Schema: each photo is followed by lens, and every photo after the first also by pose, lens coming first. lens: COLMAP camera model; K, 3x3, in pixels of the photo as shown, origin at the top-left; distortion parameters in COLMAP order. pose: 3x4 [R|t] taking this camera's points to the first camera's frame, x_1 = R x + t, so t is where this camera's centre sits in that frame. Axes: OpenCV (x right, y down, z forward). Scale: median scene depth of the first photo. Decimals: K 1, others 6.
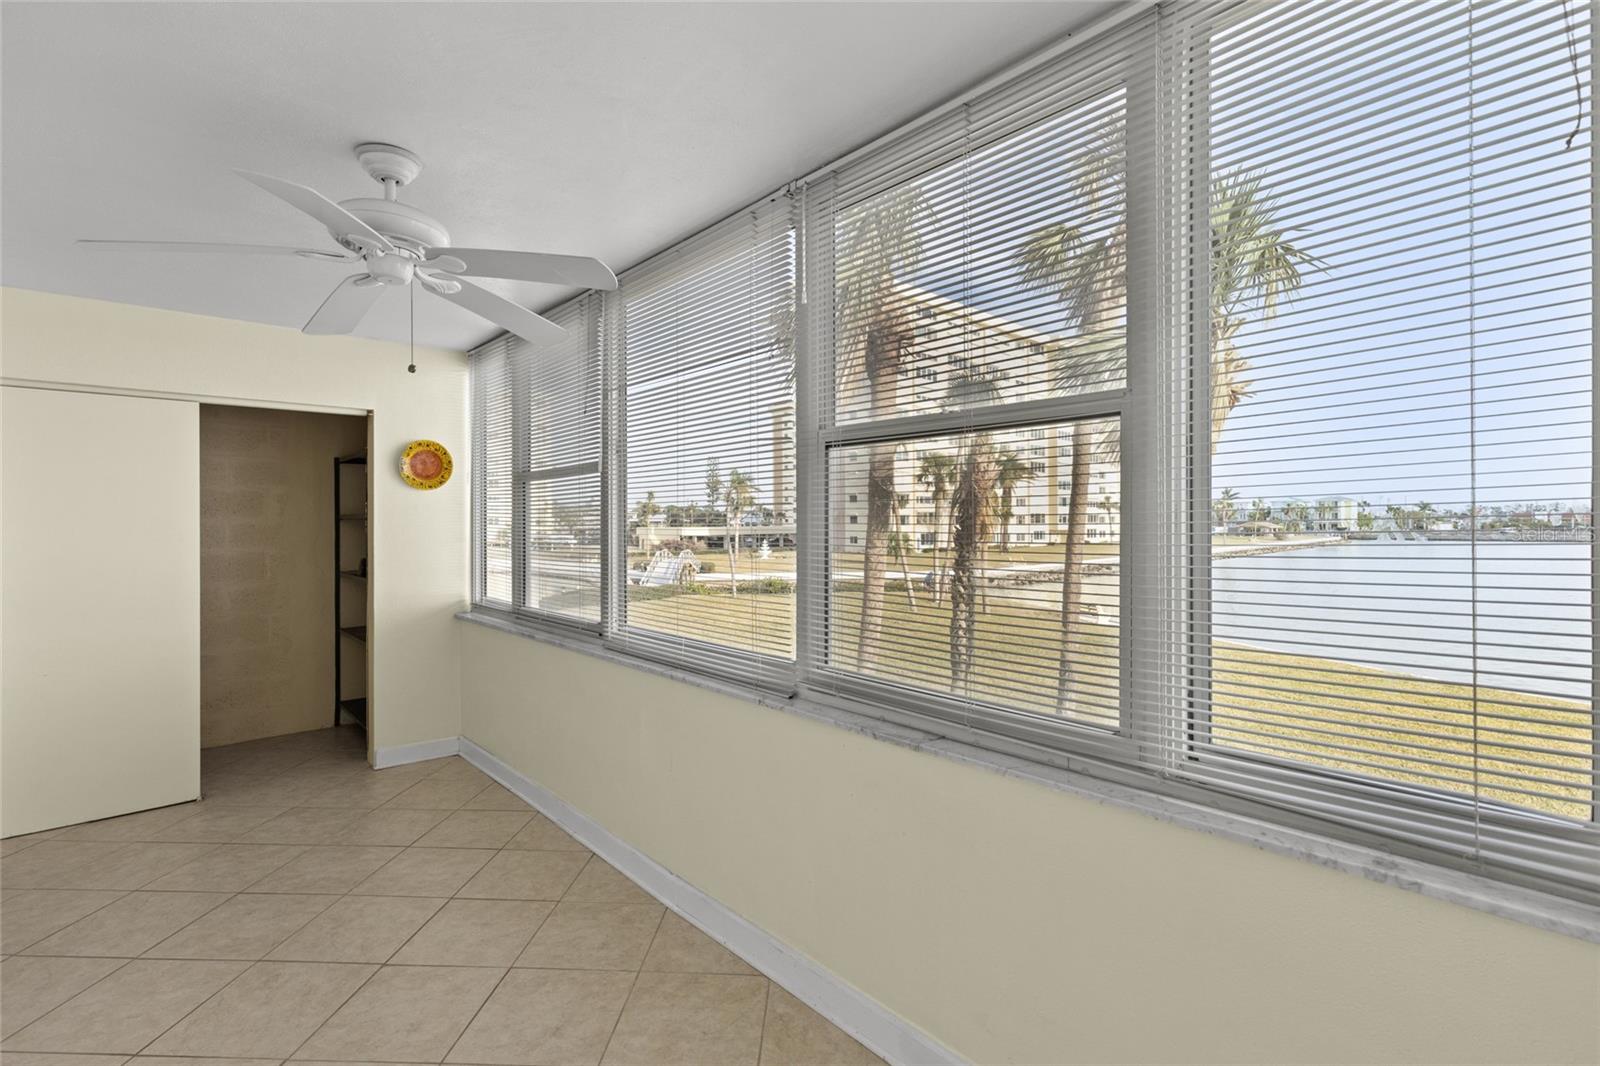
lens RADIAL K [[721.8, 0, 805.5], [0, 721.8, 518.8], [0, 0, 1]] dist [0.008989, -0.001324]
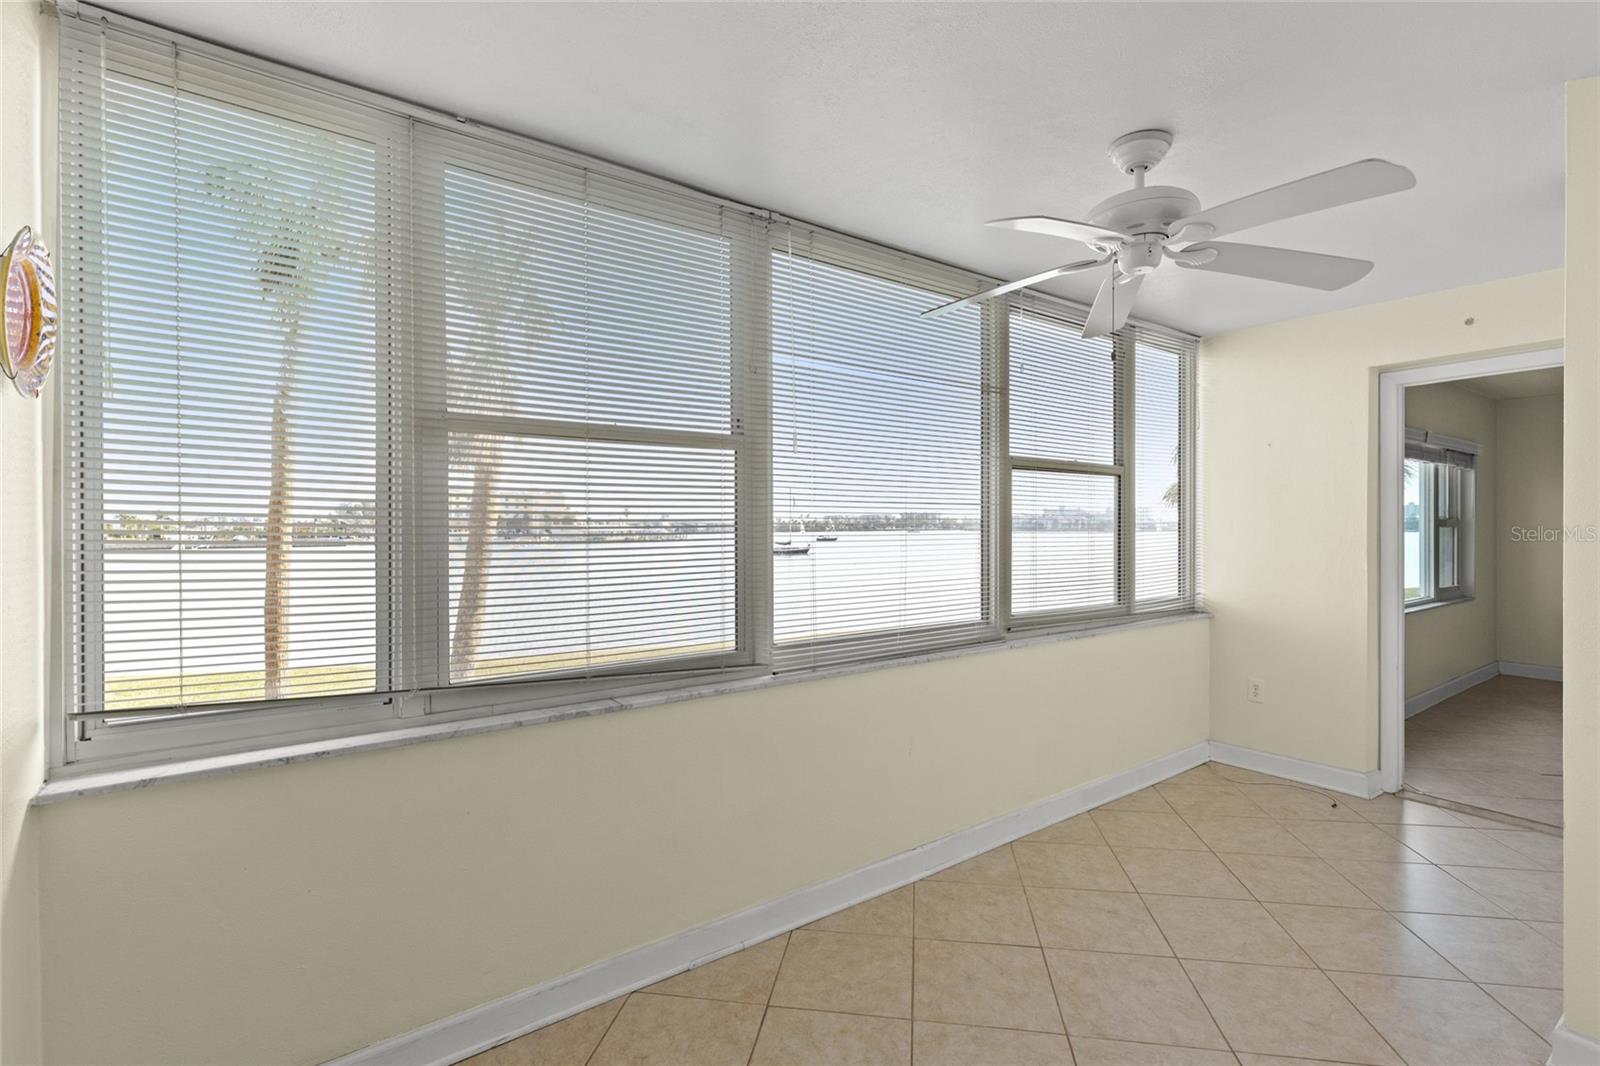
lens RADIAL K [[721.8, 0, 788.8], [0, 721.8, 531.9], [0, 0, 1]] dist [0.008989, -0.001324]
pose [[0.133157, -0.008372, 0.991060, -1.308543], [0.001163, 0.999965, 0.008290, 0.017046], [-0.991094, 0.000049, 0.133162, 1.084589]]
